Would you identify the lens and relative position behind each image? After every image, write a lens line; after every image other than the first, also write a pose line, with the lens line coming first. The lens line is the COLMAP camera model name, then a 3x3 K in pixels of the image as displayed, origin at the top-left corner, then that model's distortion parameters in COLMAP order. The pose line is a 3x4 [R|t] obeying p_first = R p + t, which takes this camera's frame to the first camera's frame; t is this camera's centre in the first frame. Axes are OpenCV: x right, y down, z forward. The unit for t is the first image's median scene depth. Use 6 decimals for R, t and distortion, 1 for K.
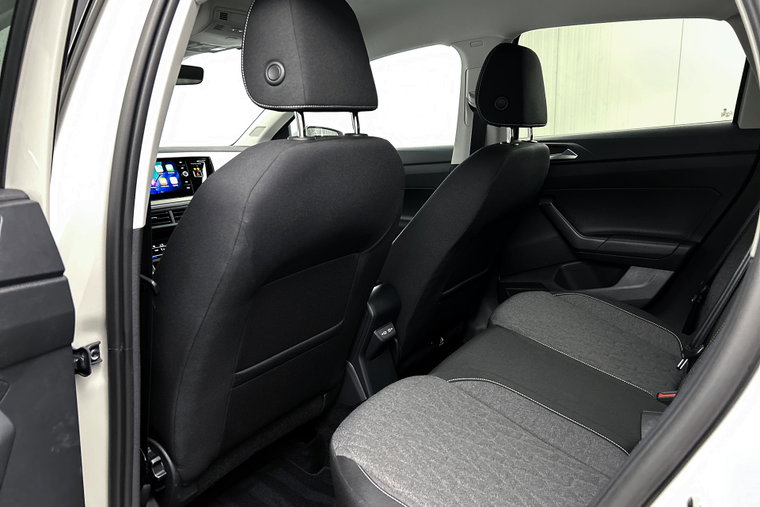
lens RADIAL K [[556.4, 0, 380.7], [0, 556.4, 253.6], [0, 0, 1]] dist [0.063235, -0.057983]
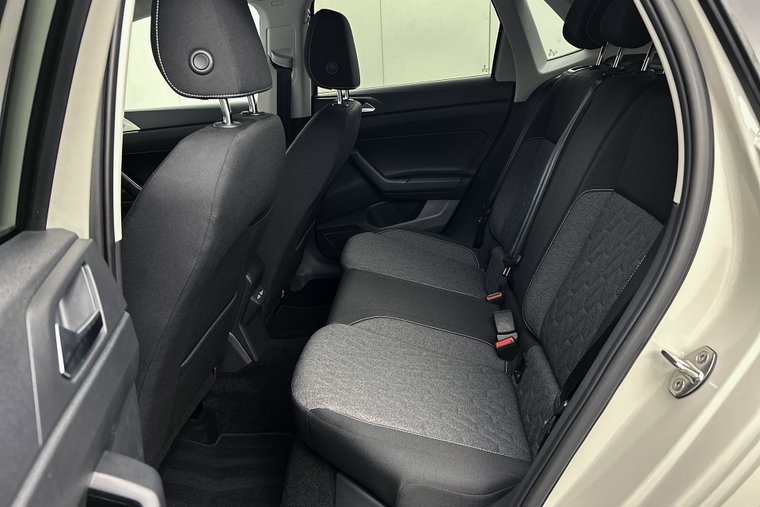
lens RADIAL K [[556.4, 0, 379.1], [0, 556.4, 255.2], [0, 0, 1]] dist [0.063235, -0.057983]
pose [[0.882225, -0.175835, 0.436763, -0.226391], [0.127843, 0.982257, 0.137212, -0.046560], [-0.453140, -0.065215, 0.889051, -0.025640]]
